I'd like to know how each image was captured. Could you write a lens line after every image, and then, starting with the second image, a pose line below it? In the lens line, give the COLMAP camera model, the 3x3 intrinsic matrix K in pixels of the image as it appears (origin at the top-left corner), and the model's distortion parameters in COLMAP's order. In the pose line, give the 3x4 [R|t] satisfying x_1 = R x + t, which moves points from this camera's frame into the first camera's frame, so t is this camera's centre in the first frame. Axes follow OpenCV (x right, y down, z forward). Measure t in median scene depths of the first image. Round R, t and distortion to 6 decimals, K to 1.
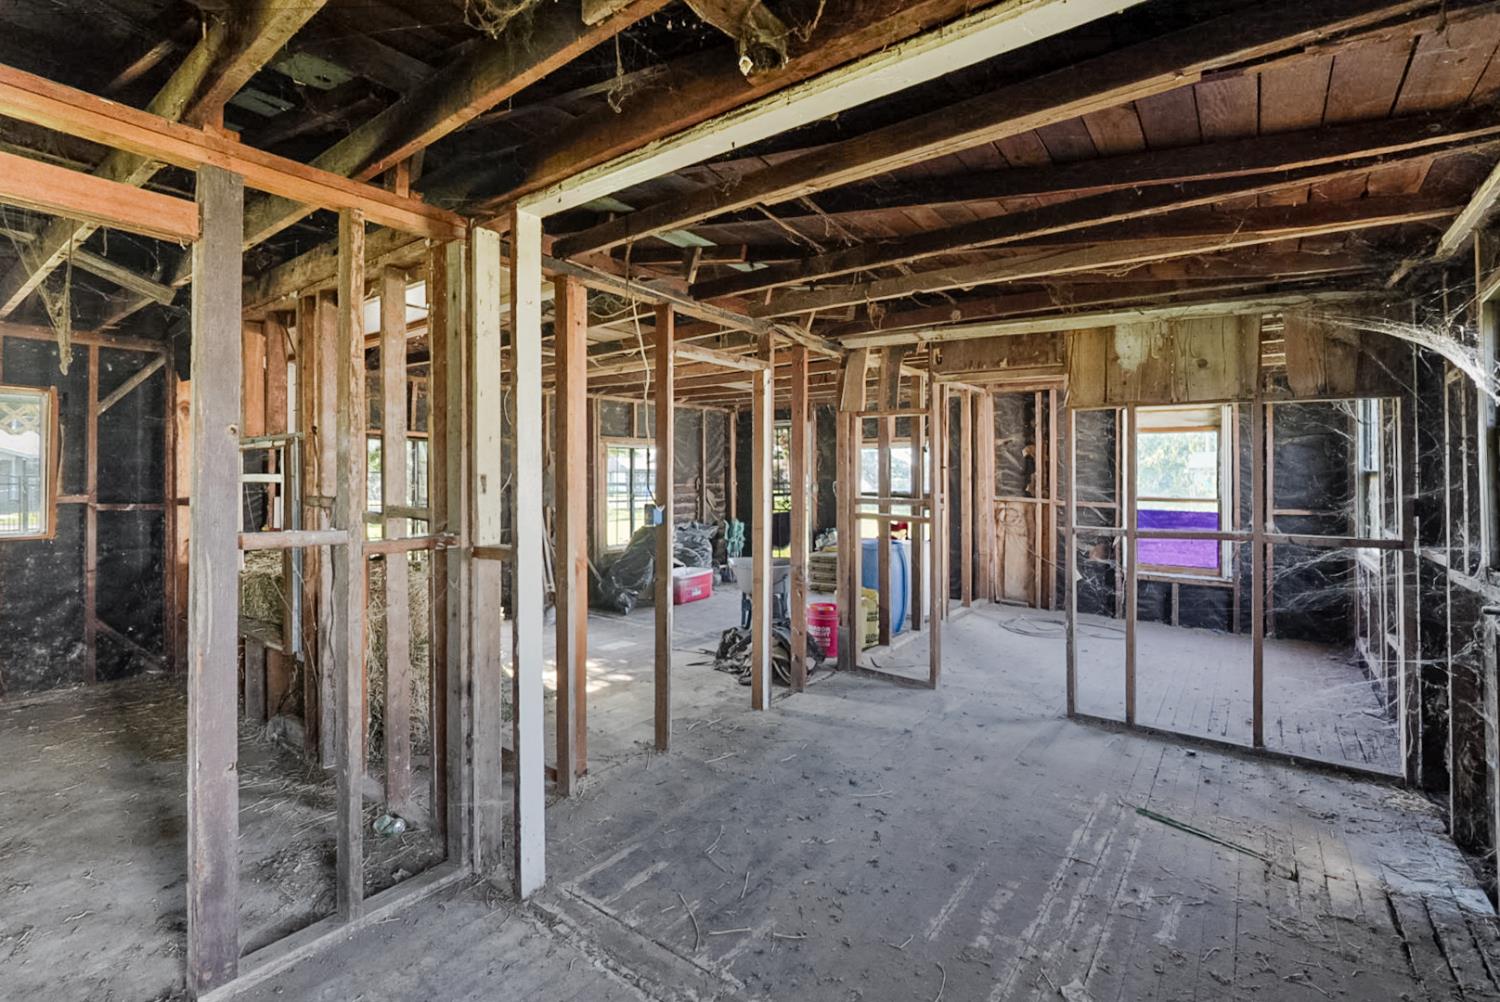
lens RADIAL K [[676.8, 0, 754.2], [0, 676.8, 468.5], [0, 0, 1]] dist [-0.002952, 0.000915]
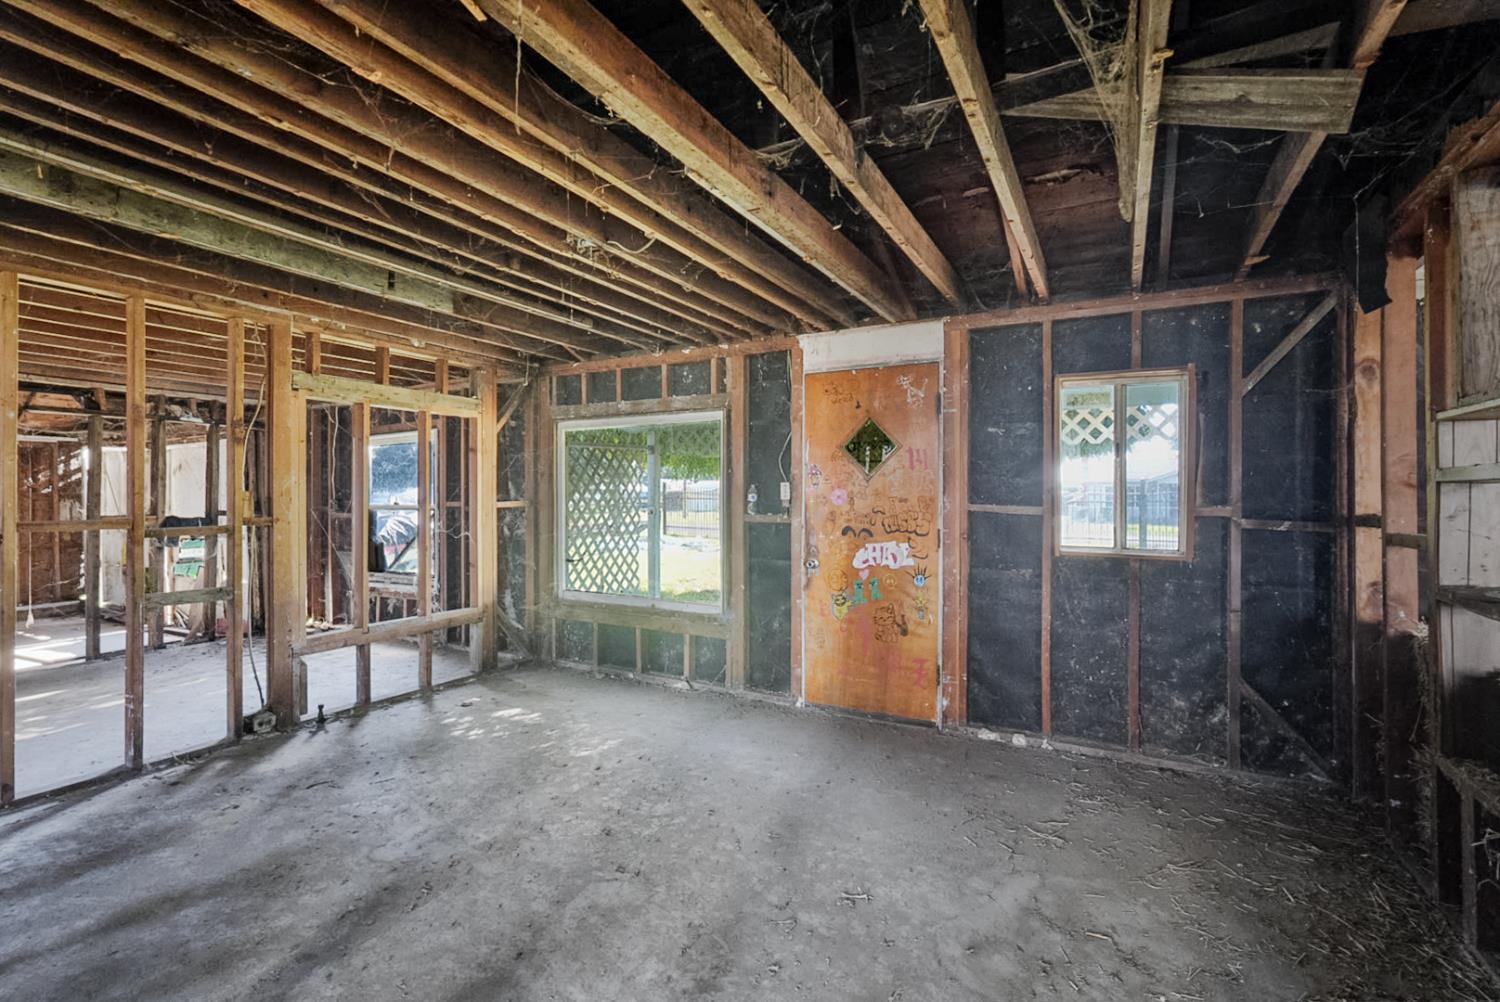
lens RADIAL K [[676.8, 0, 750.2], [0, 676.8, 496.5], [0, 0, 1]] dist [-0.002952, 0.000915]
pose [[0.144066, 0.001617, -0.989567, -0.334506], [0.002690, 0.999994, 0.002026, 0.025549], [0.989564, -0.002954, 0.144060, 0.376493]]
